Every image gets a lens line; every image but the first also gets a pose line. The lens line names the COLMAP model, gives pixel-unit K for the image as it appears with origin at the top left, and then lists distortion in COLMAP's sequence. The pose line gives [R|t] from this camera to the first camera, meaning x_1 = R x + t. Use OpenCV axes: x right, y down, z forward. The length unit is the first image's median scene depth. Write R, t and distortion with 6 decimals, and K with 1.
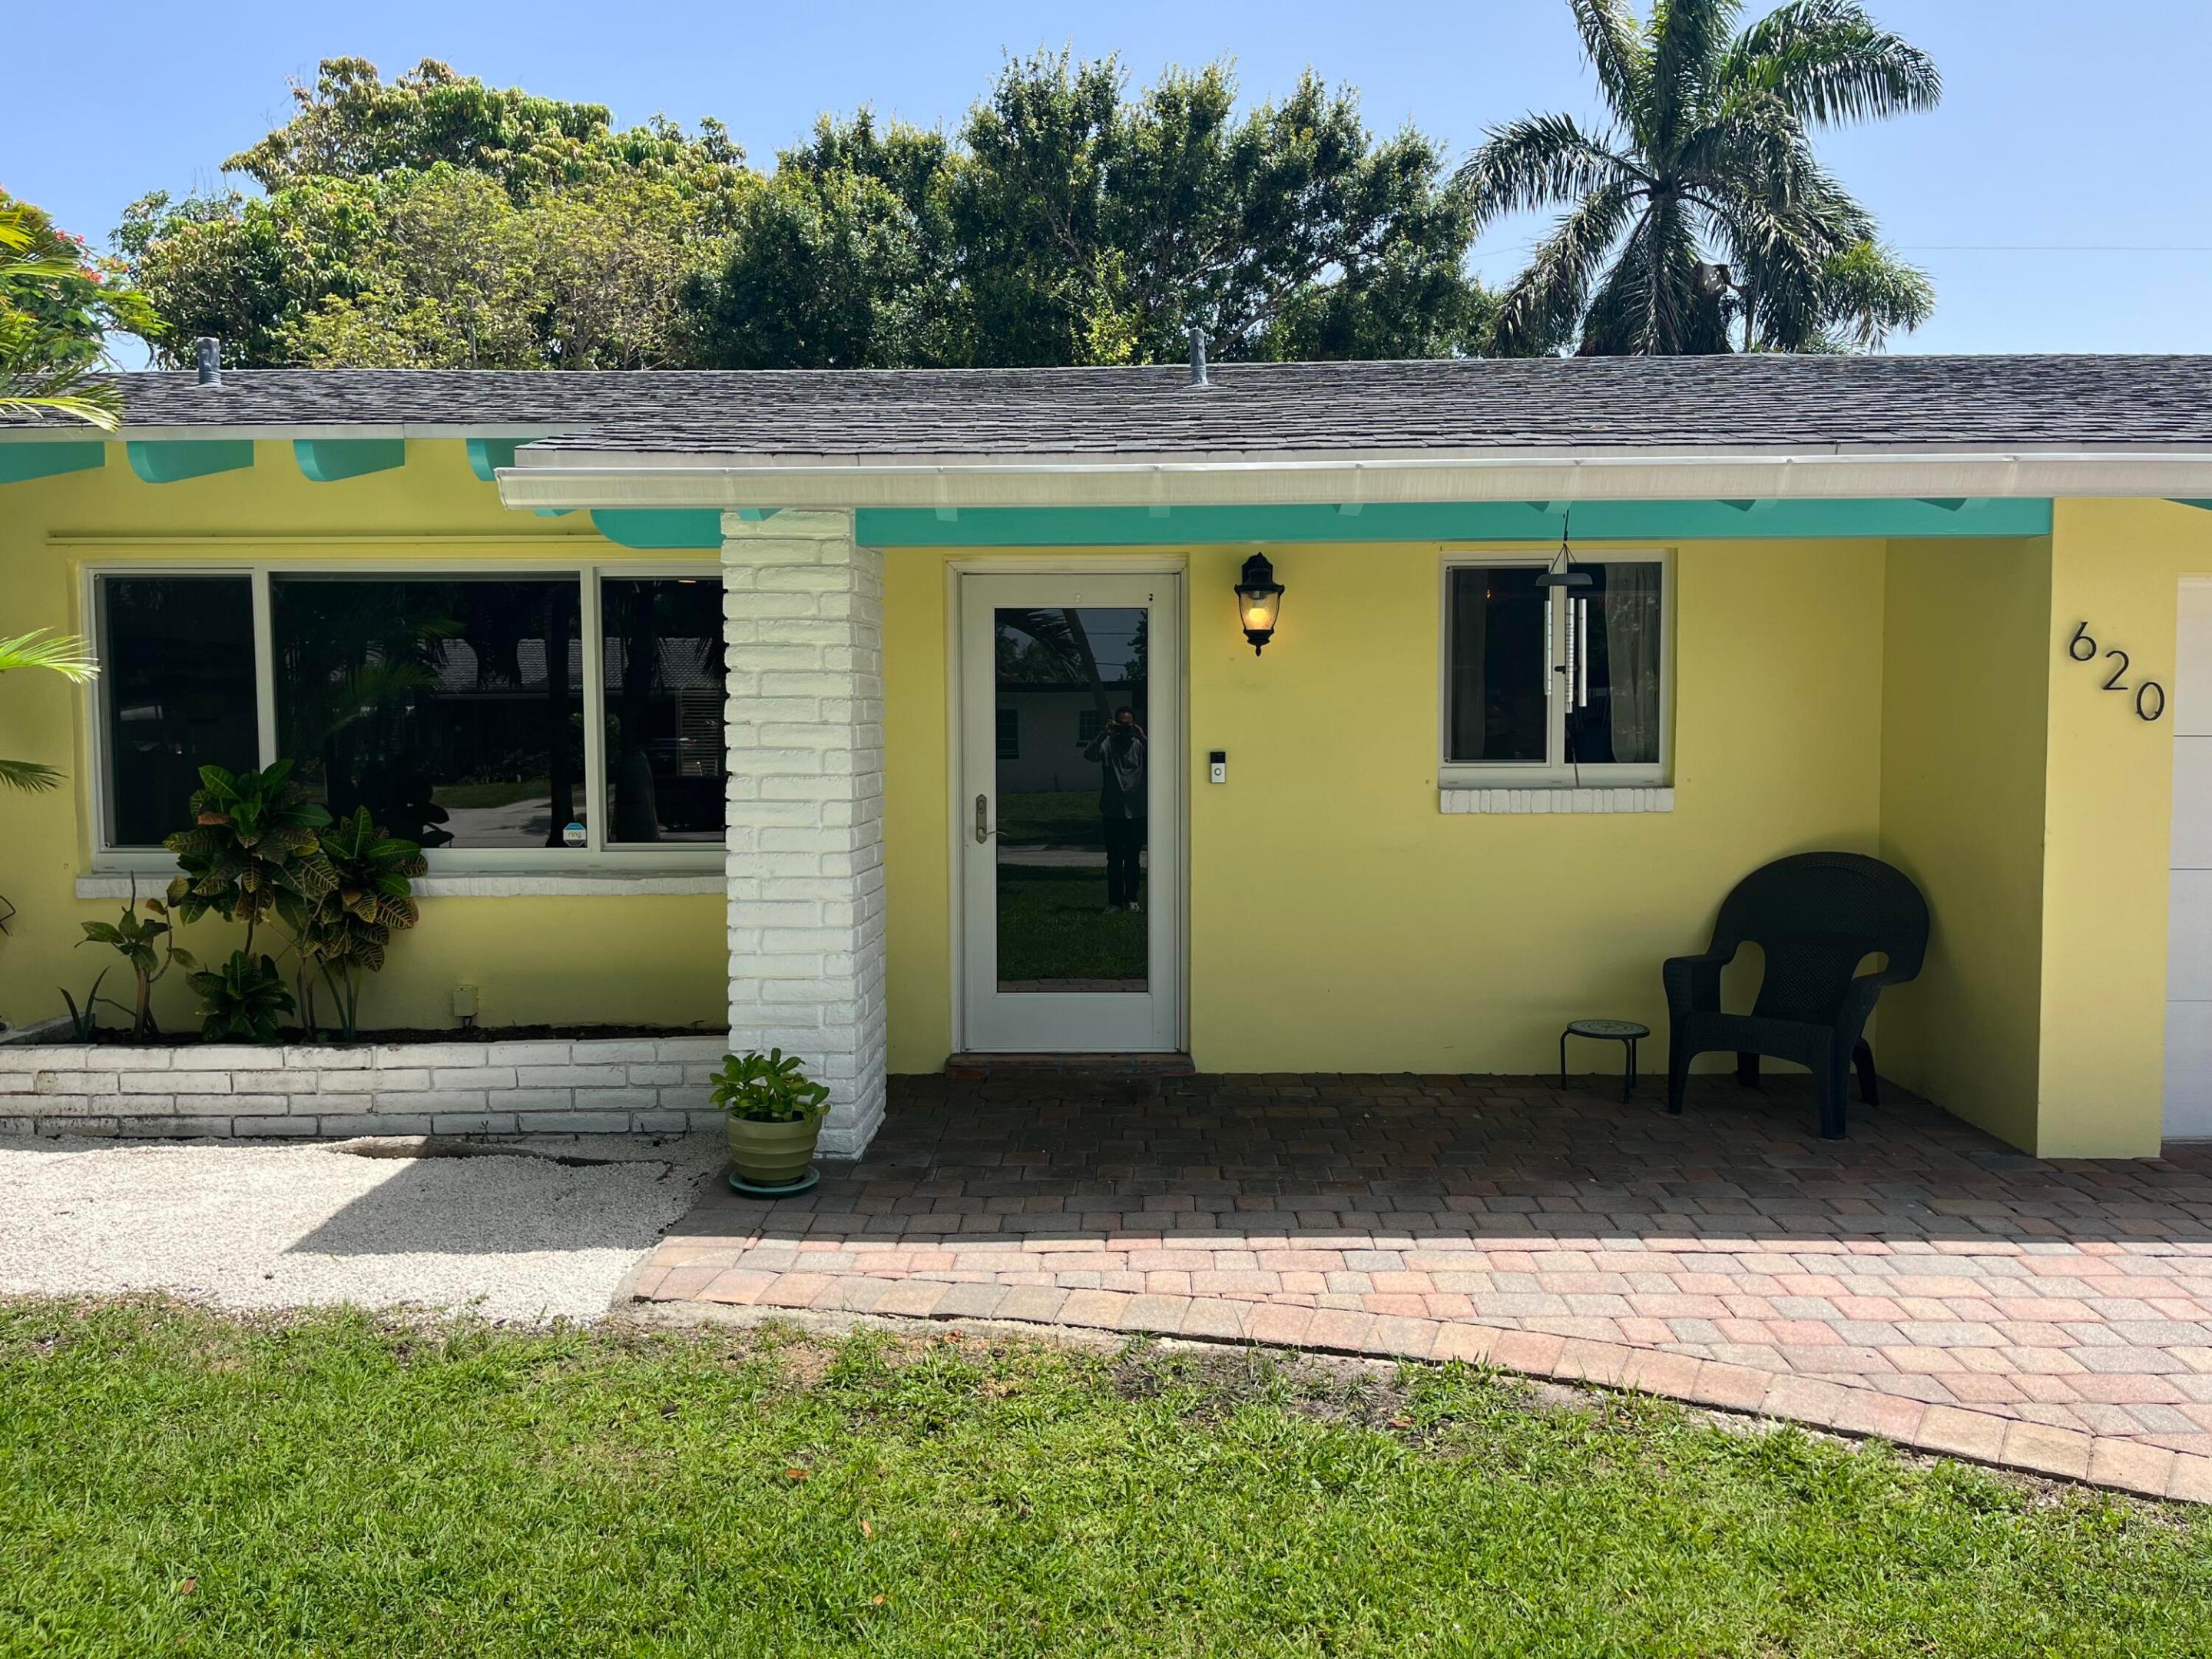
lens RADIAL K [[1668.9, 0, 1110.1], [0, 1668.9, 821.4], [0, 0, 1]] dist [0.077626, -0.110129]
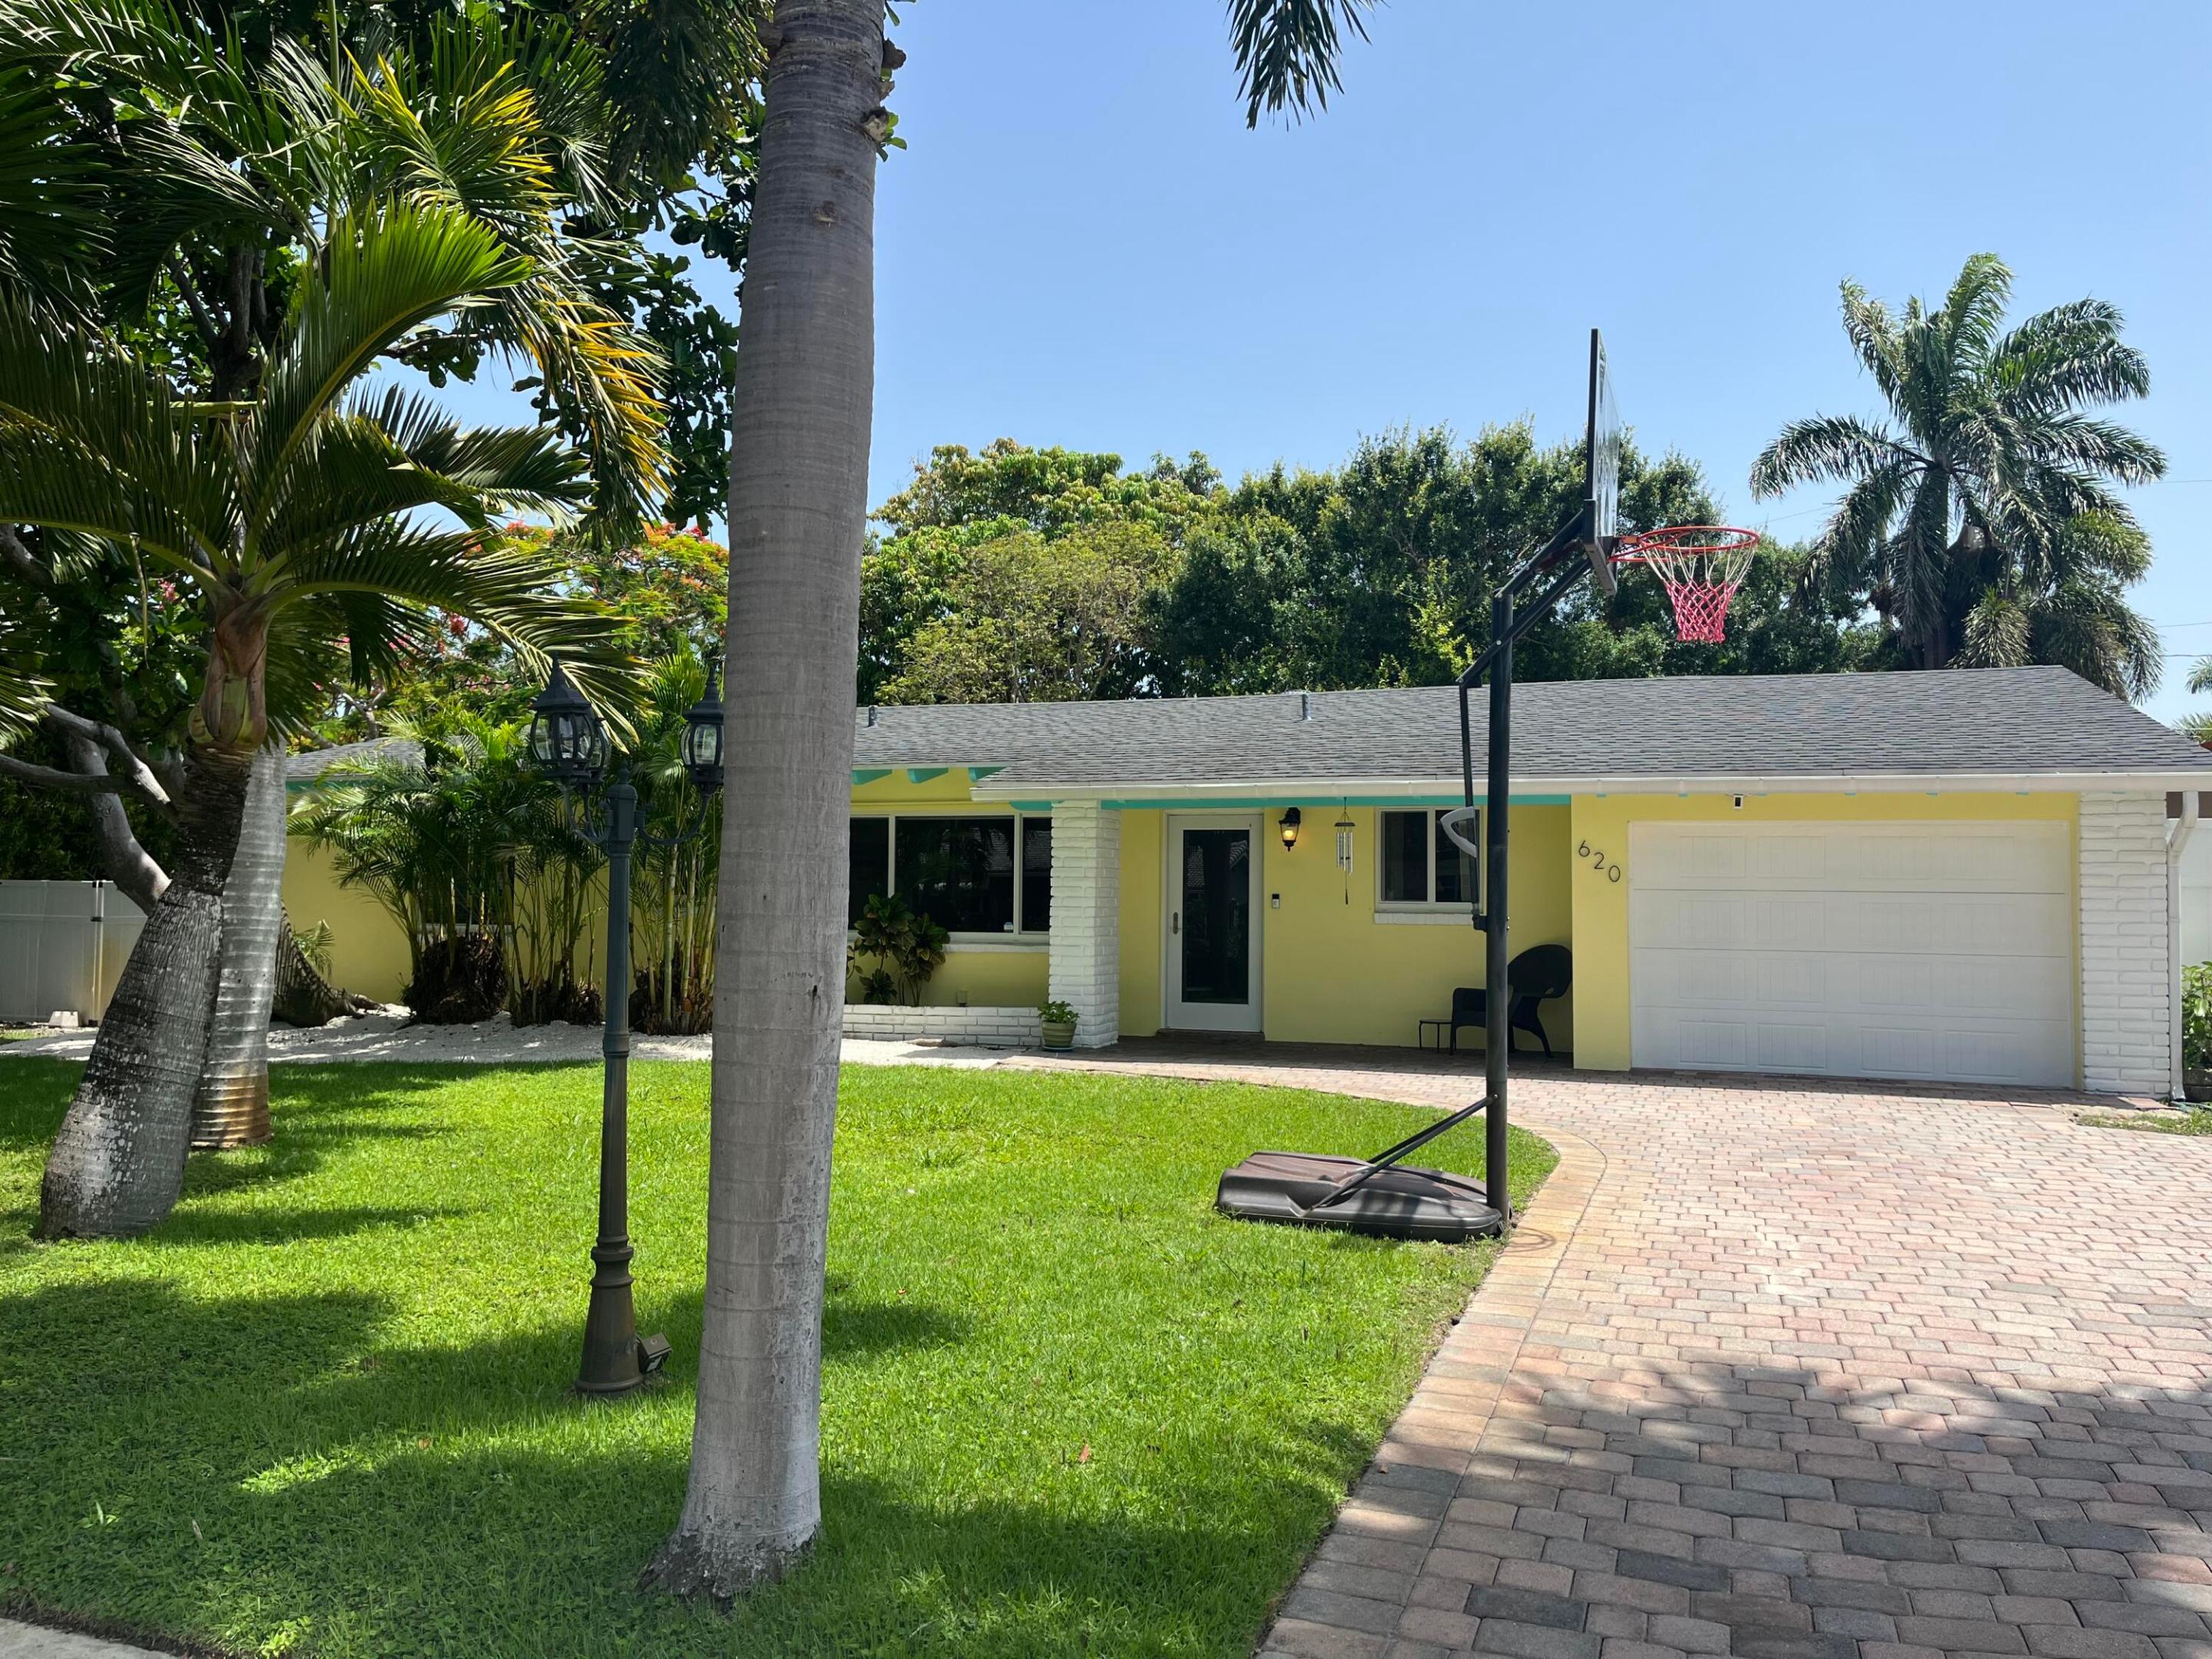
lens RADIAL K [[1668.9, 0, 1118.2], [0, 1668.9, 840.0], [0, 0, 1]] dist [0.083081, -0.111484]
pose [[0.951233, 0.001364, -0.308472, 0.563212], [-0.032067, 0.995010, -0.094484, 0.105411], [0.306803, 0.099768, 0.946530, -1.204173]]
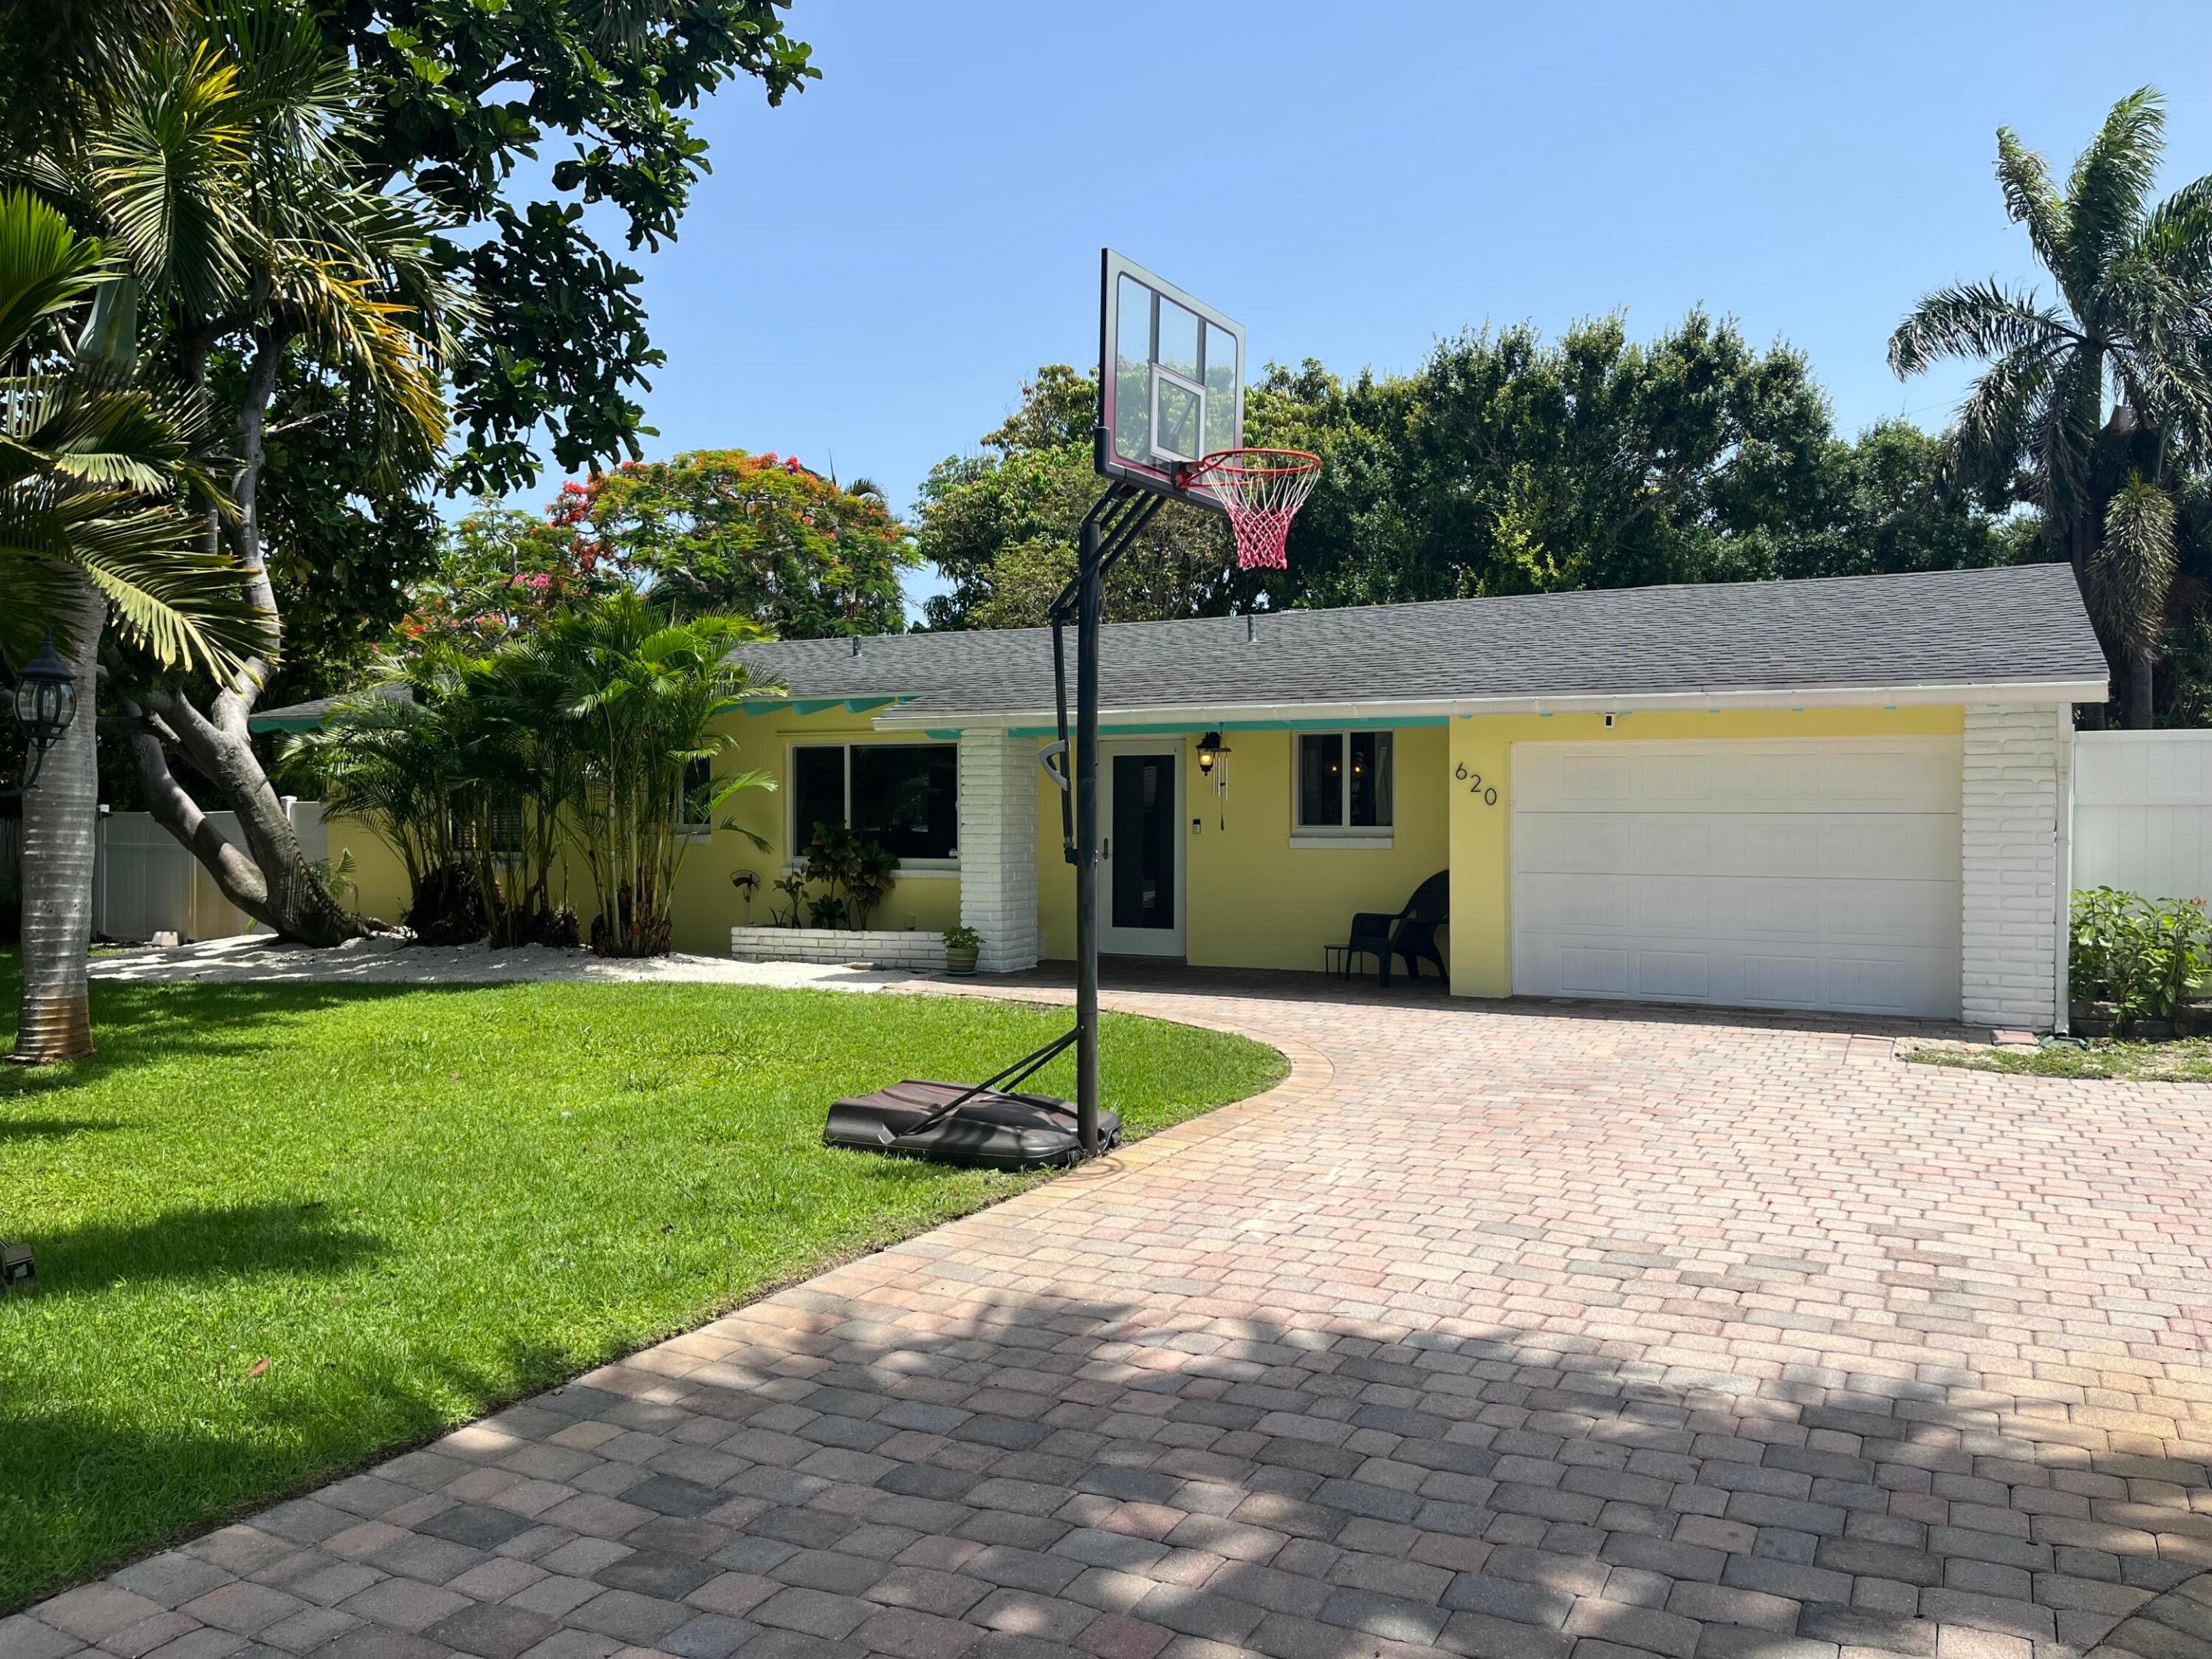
lens RADIAL K [[1668.9, 0, 1118.2], [0, 1668.9, 840.0], [0, 0, 1]] dist [0.083081, -0.111484]
pose [[0.899466, 0.011104, -0.436850, 0.958991], [-0.032126, 0.998652, -0.040764, 0.080714], [0.435808, 0.050700, 0.898610, -1.056649]]
